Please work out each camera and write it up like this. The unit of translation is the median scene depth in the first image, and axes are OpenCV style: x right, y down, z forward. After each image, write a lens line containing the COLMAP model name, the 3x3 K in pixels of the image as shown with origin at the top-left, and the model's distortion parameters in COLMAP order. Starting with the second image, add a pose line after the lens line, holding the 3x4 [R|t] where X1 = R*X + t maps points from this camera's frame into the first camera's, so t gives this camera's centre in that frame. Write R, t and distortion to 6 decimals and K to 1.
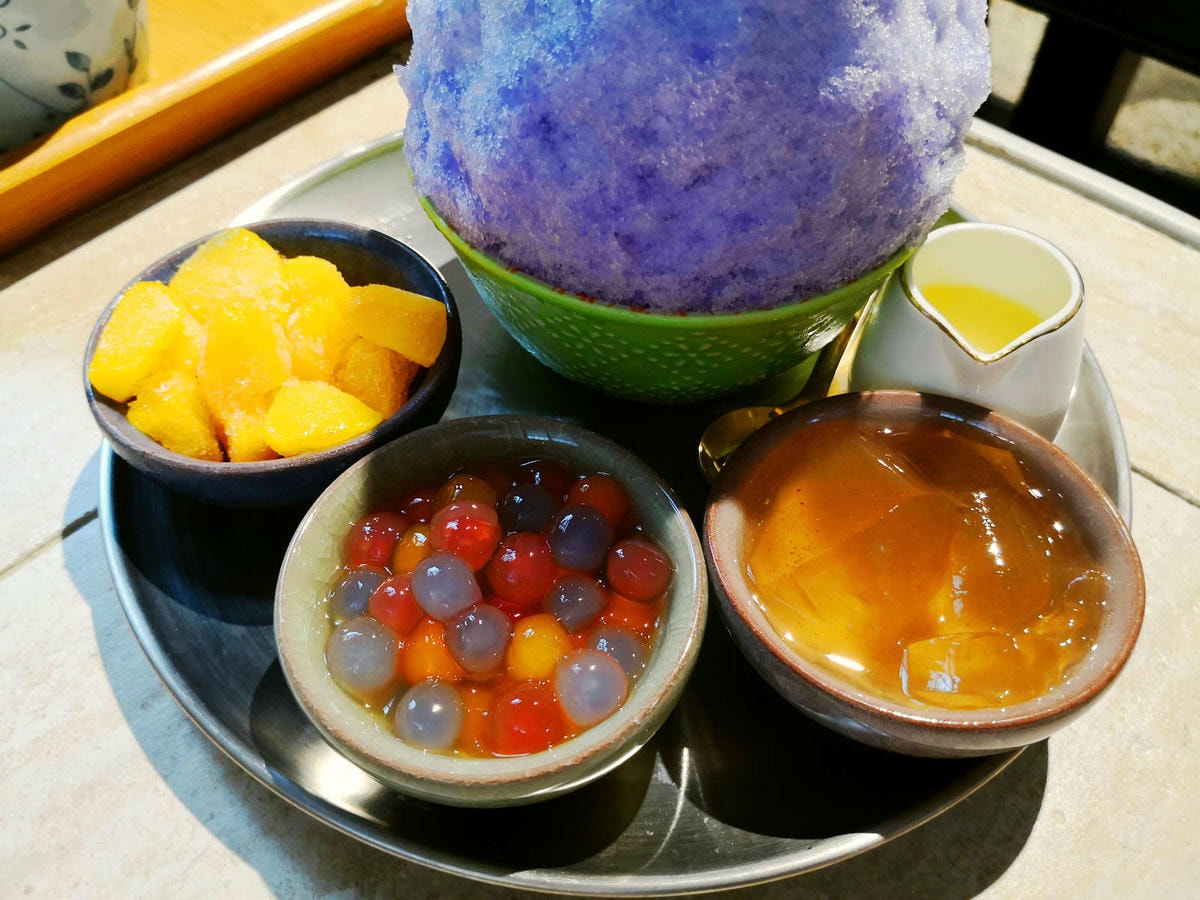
lens RADIAL K [[1006.4, 0, 583.3], [0, 1006.4, 450.4], [0, 0, 1]] dist [0.033818, -0.084241]
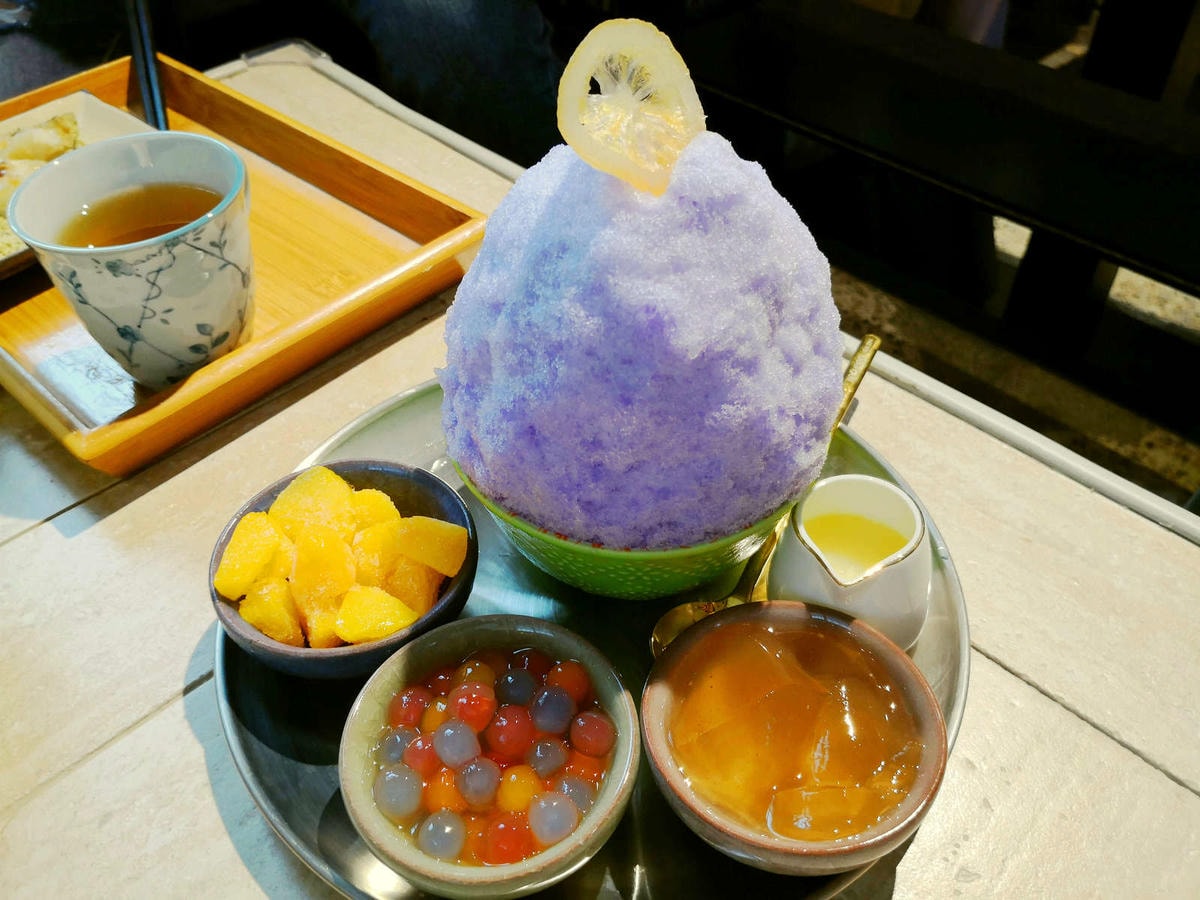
lens RADIAL K [[1006.4, 0, 583.3], [0, 1006.4, 450.4], [0, 0, 1]] dist [0.033818, -0.084241]
pose [[0.998993, 0.009103, -0.043937, 0.098400], [-0.014258, 0.992855, -0.118475, -0.106677], [0.042545, 0.118983, 0.991984, -0.450327]]
